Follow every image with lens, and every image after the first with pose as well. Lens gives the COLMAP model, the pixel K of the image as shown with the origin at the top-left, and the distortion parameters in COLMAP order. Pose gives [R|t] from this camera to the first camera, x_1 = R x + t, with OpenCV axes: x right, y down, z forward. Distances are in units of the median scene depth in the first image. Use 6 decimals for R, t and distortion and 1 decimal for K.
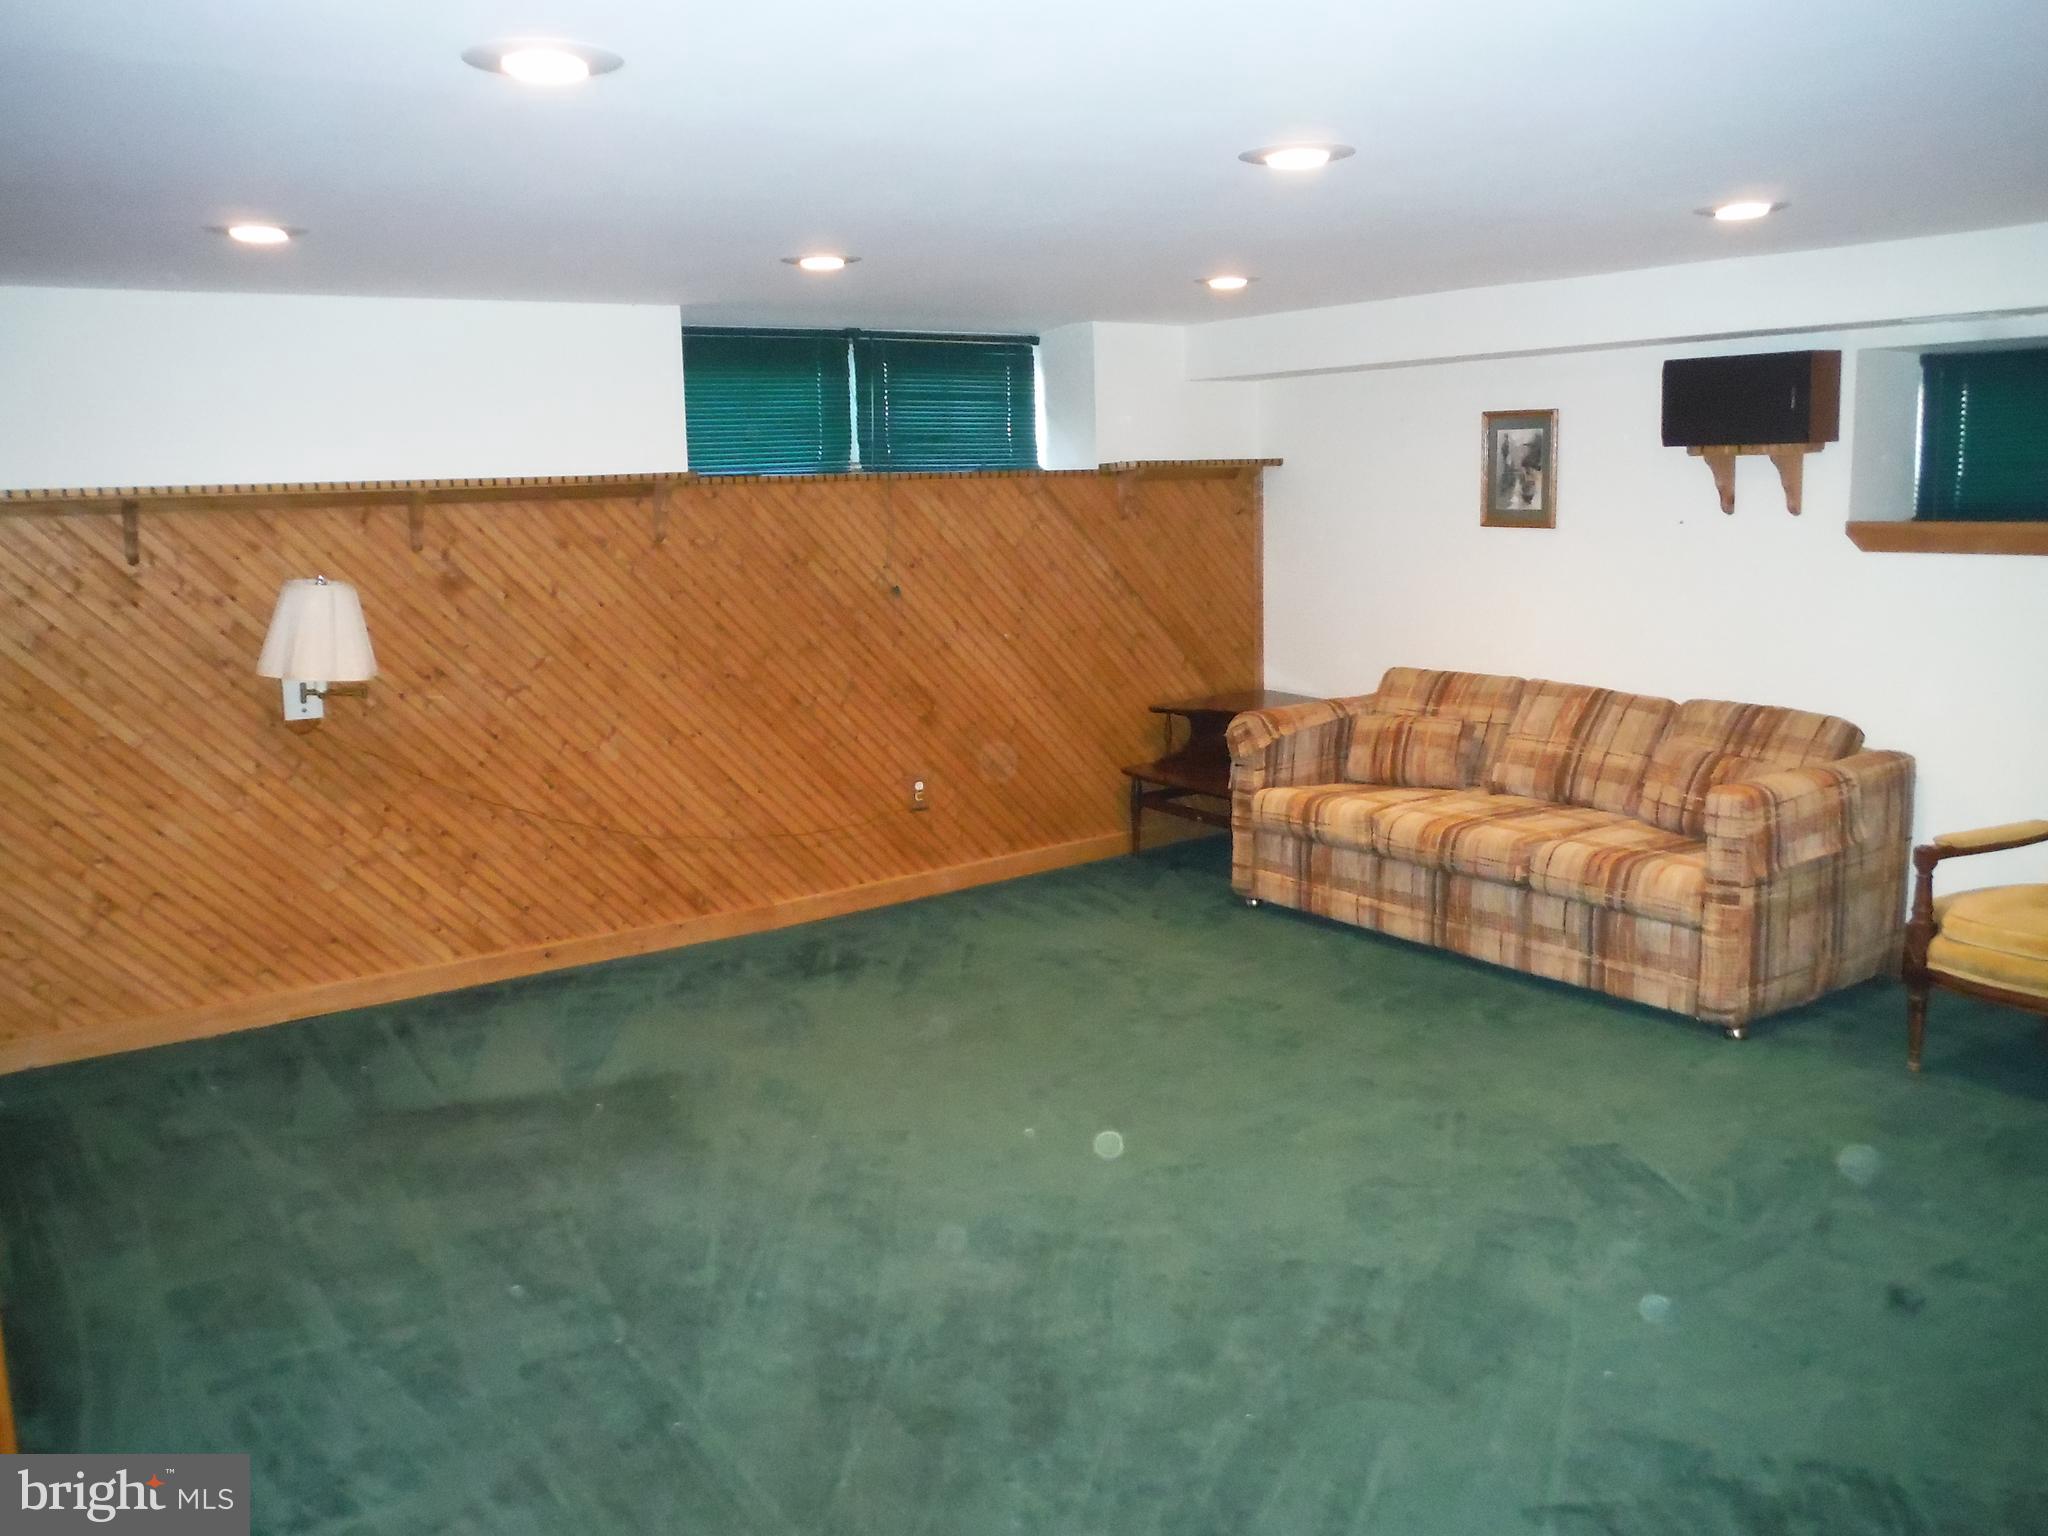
lens RADIAL K [[1747.6, 0, 1025.3], [0, 1747.6, 786.3], [0, 0, 1]] dist [-0.054912, 0.048651]
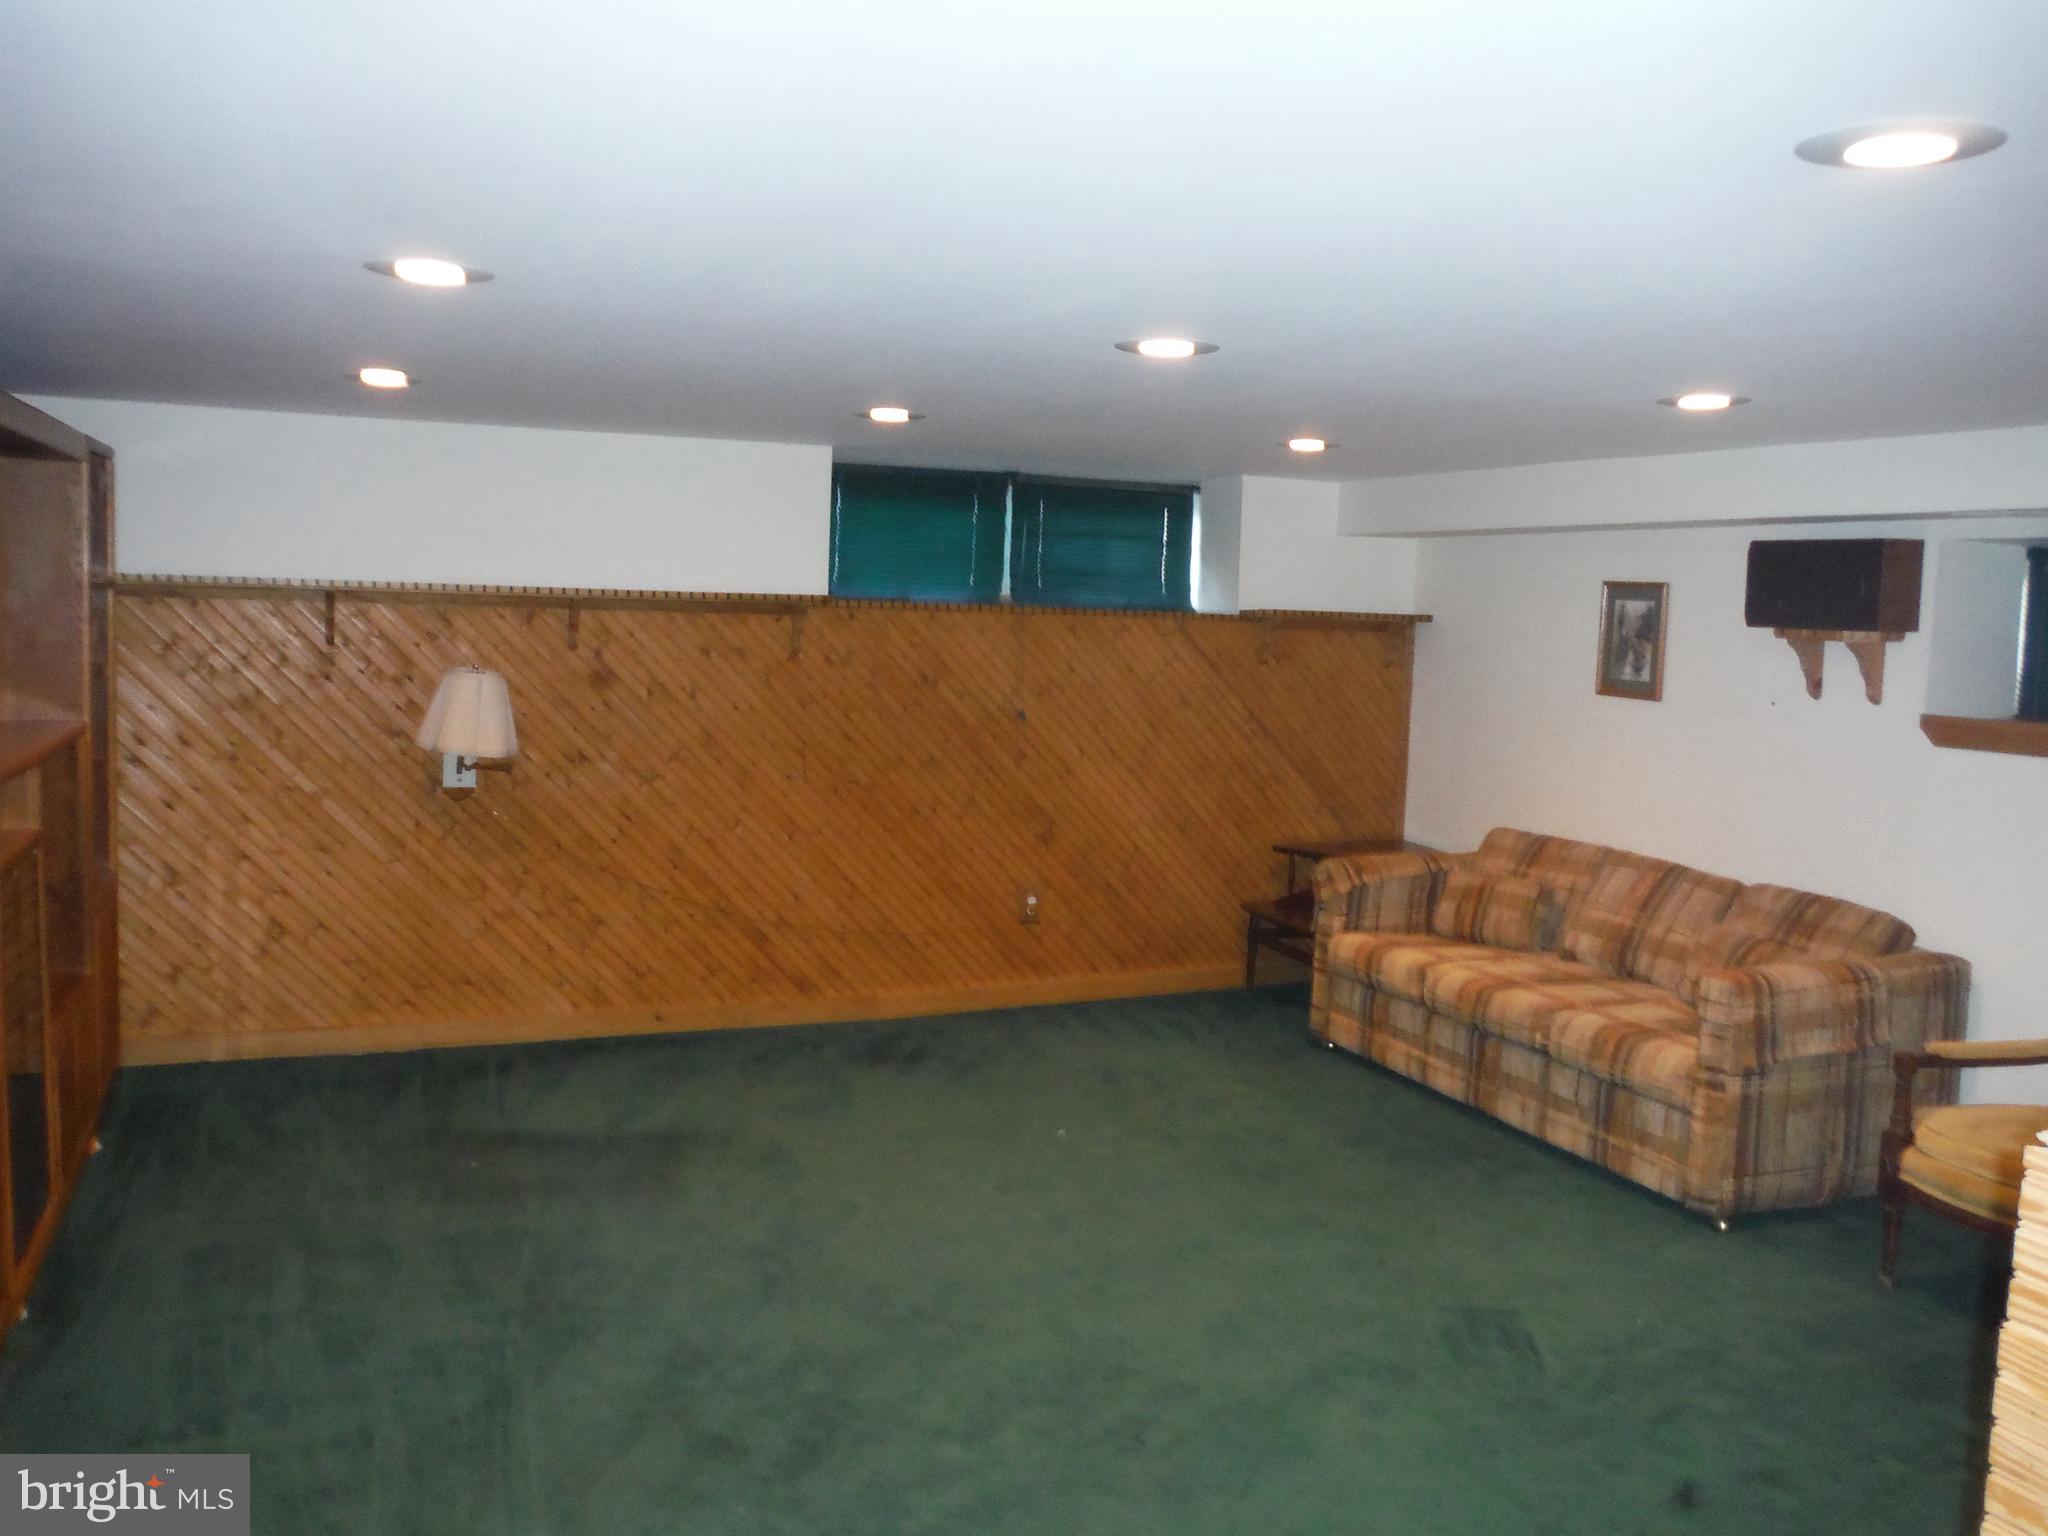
lens RADIAL K [[1747.6, 0, 1024.1], [0, 1747.6, 782.9], [0, 0, 1]] dist [-0.054912, 0.048651]
pose [[0.972775, 0.080852, -0.217189, 0.189220], [-0.096462, 0.993388, -0.062245, -0.005404], [0.210721, 0.081501, 0.974143, -0.044696]]
